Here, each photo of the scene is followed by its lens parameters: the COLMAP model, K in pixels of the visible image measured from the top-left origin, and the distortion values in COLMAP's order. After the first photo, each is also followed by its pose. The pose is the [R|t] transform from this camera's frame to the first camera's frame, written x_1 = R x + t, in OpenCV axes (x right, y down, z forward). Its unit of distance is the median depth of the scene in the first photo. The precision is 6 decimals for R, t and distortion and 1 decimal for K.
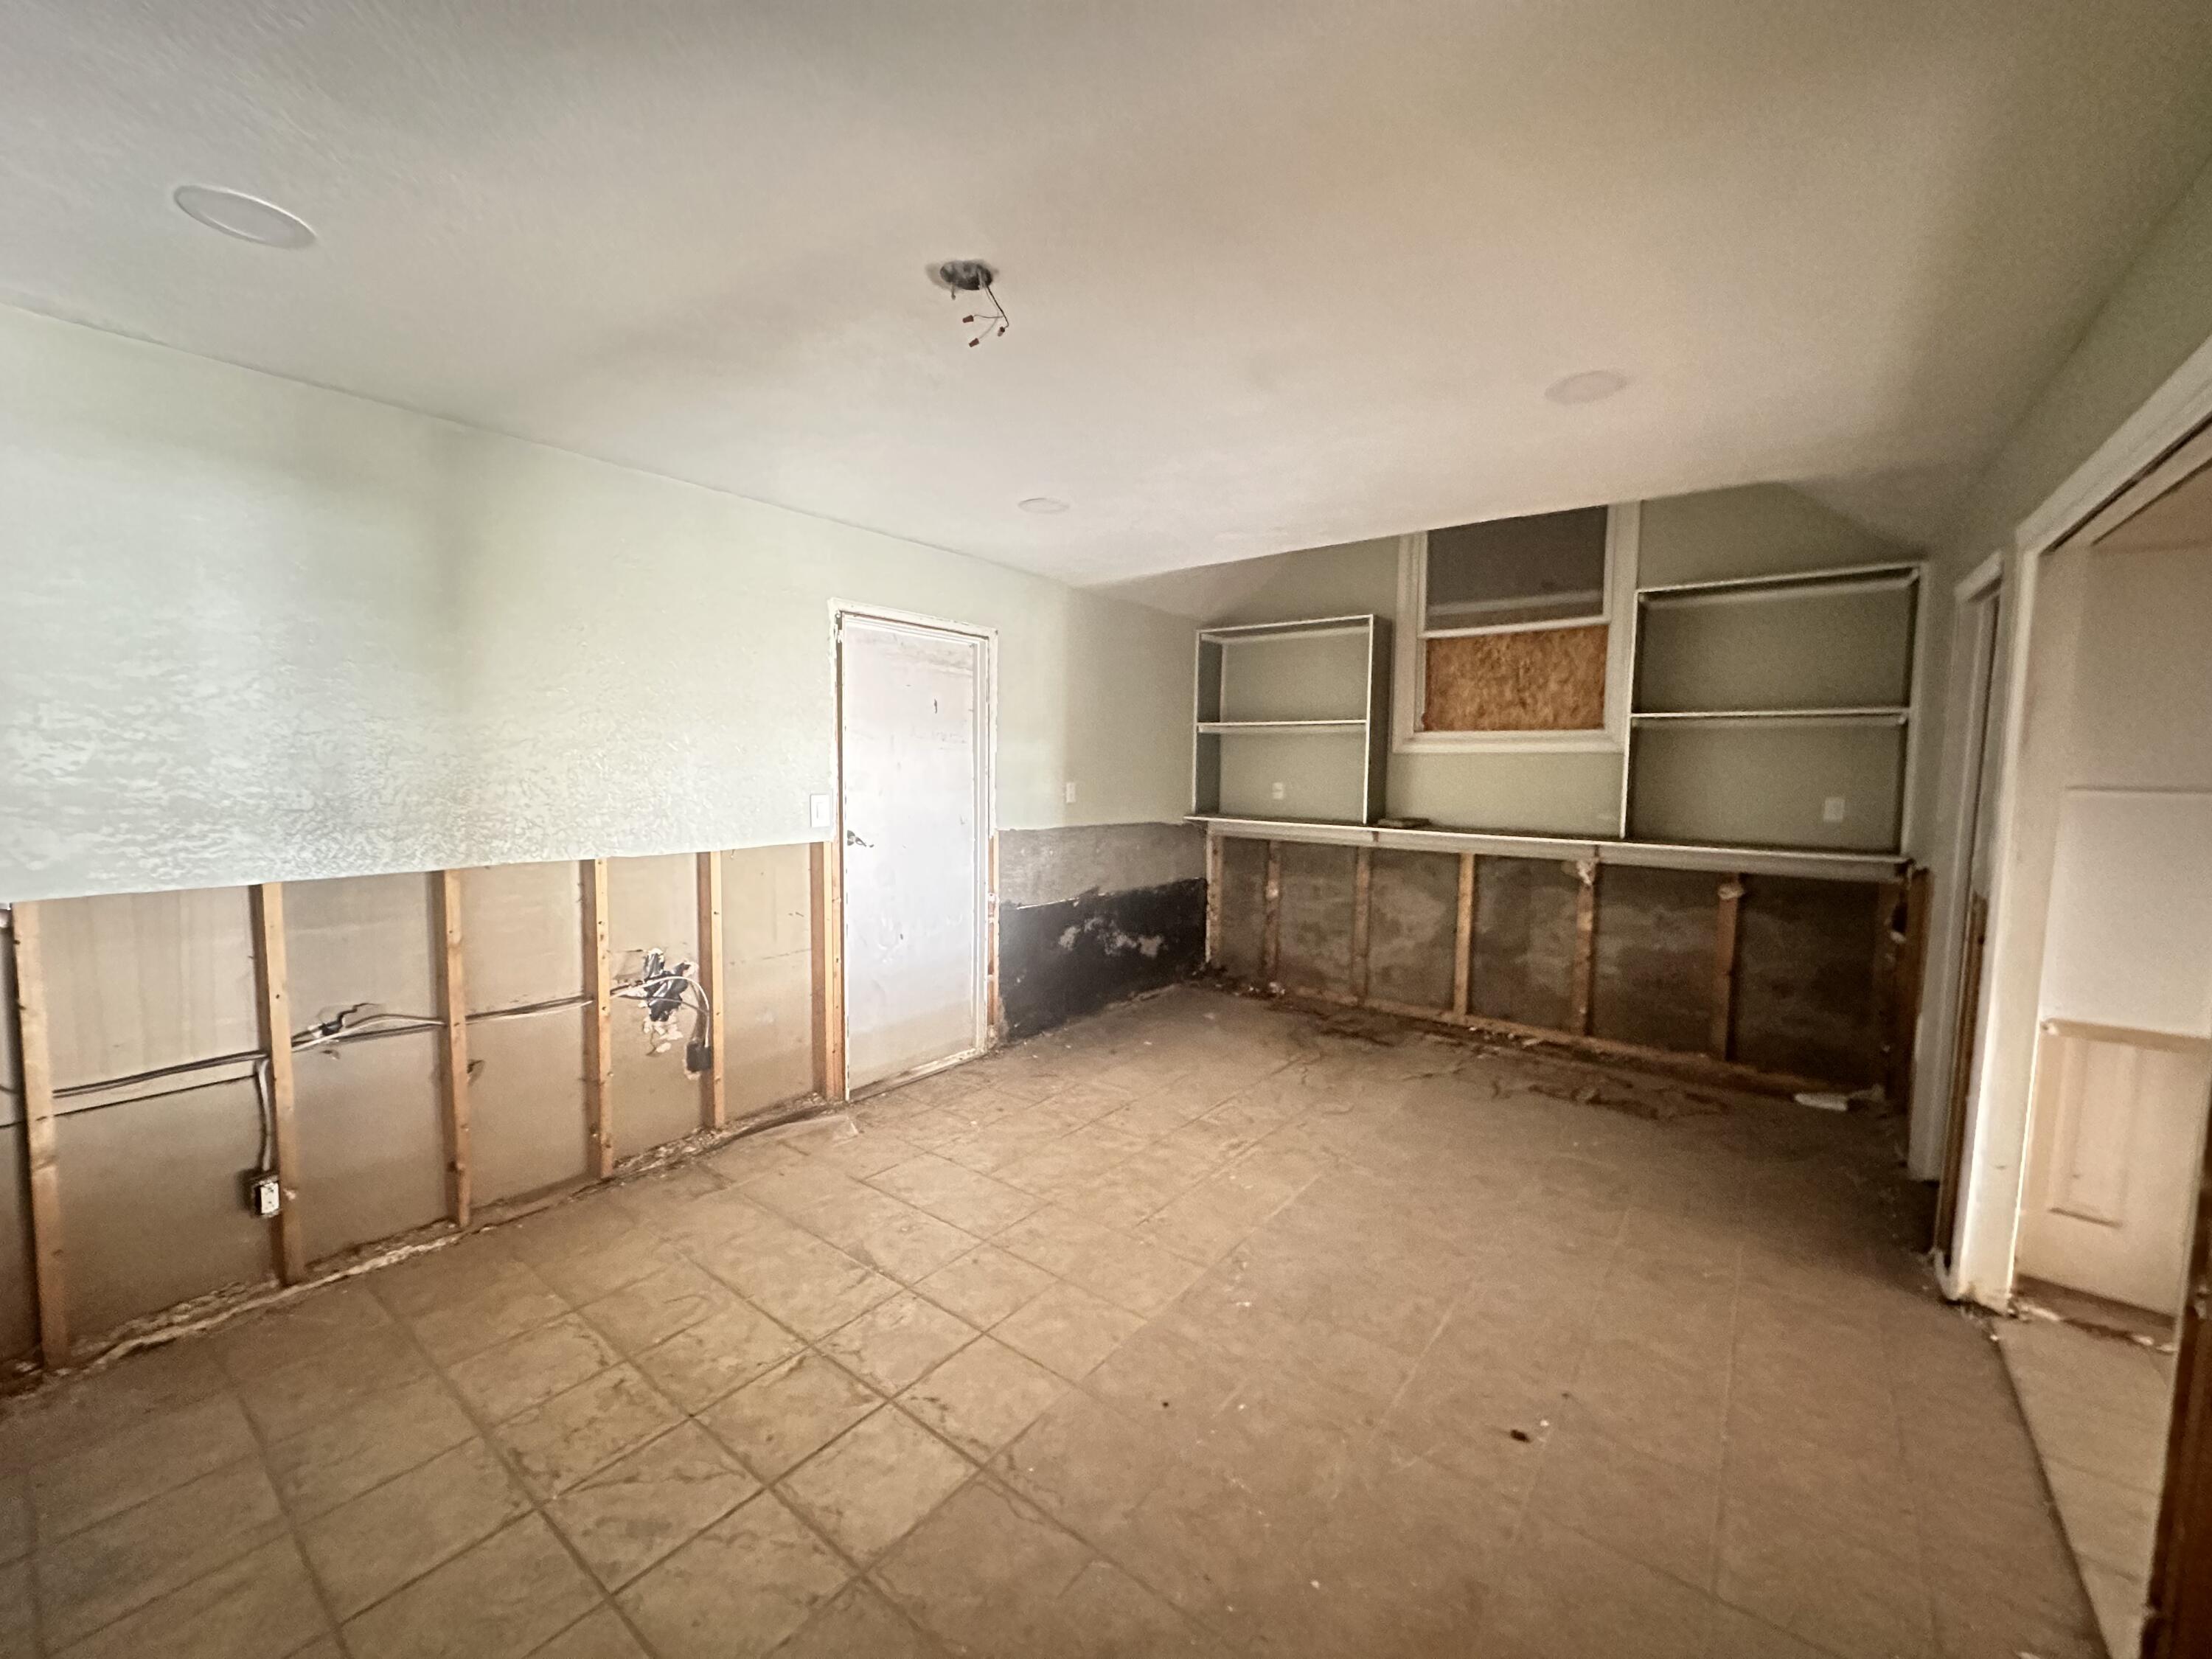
lens RADIAL K [[881.3, 0, 1105.6], [0, 881.3, 833.1], [0, 0, 1]] dist [-0.000234, 0.000412]
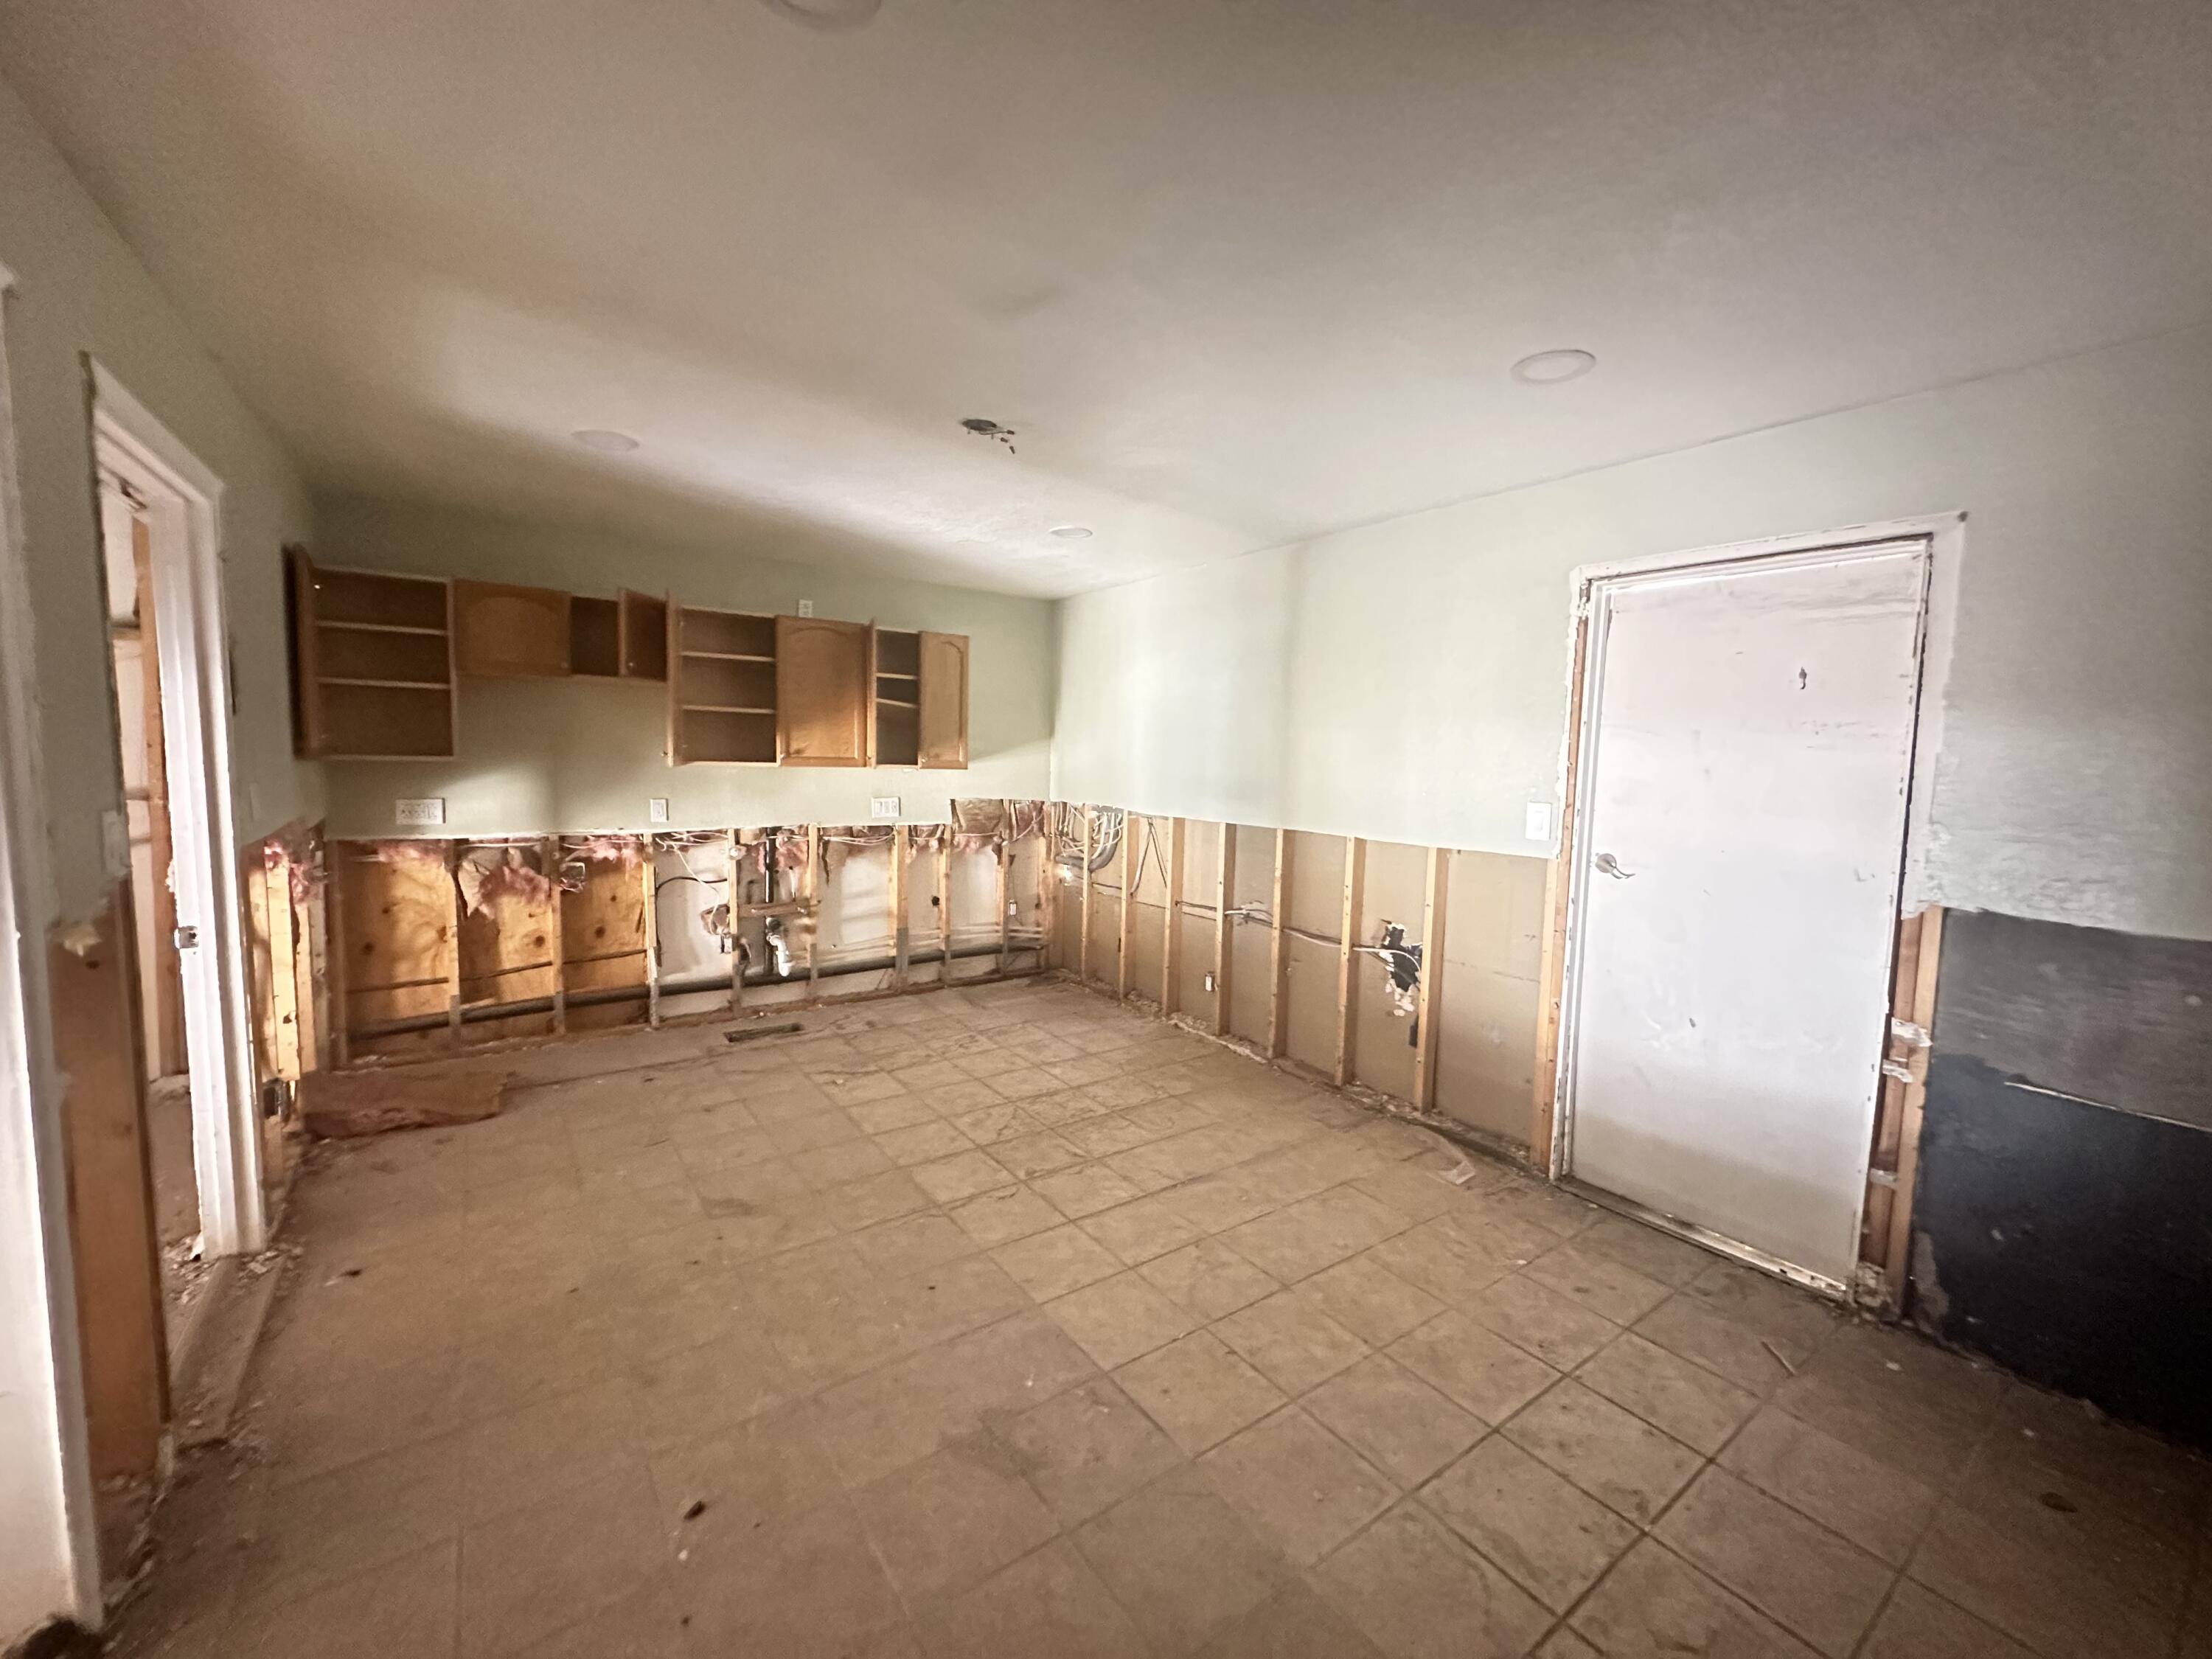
lens RADIAL K [[881.3, 0, 1107.6], [0, 881.3, 828.1], [0, 0, 1]] dist [-0.000234, 0.000412]
pose [[-0.291708, 0.060662, -0.954582, 0.621874], [-0.105831, 0.989813, 0.095241, -0.056490], [0.950635, 0.128807, -0.282317, 0.843850]]
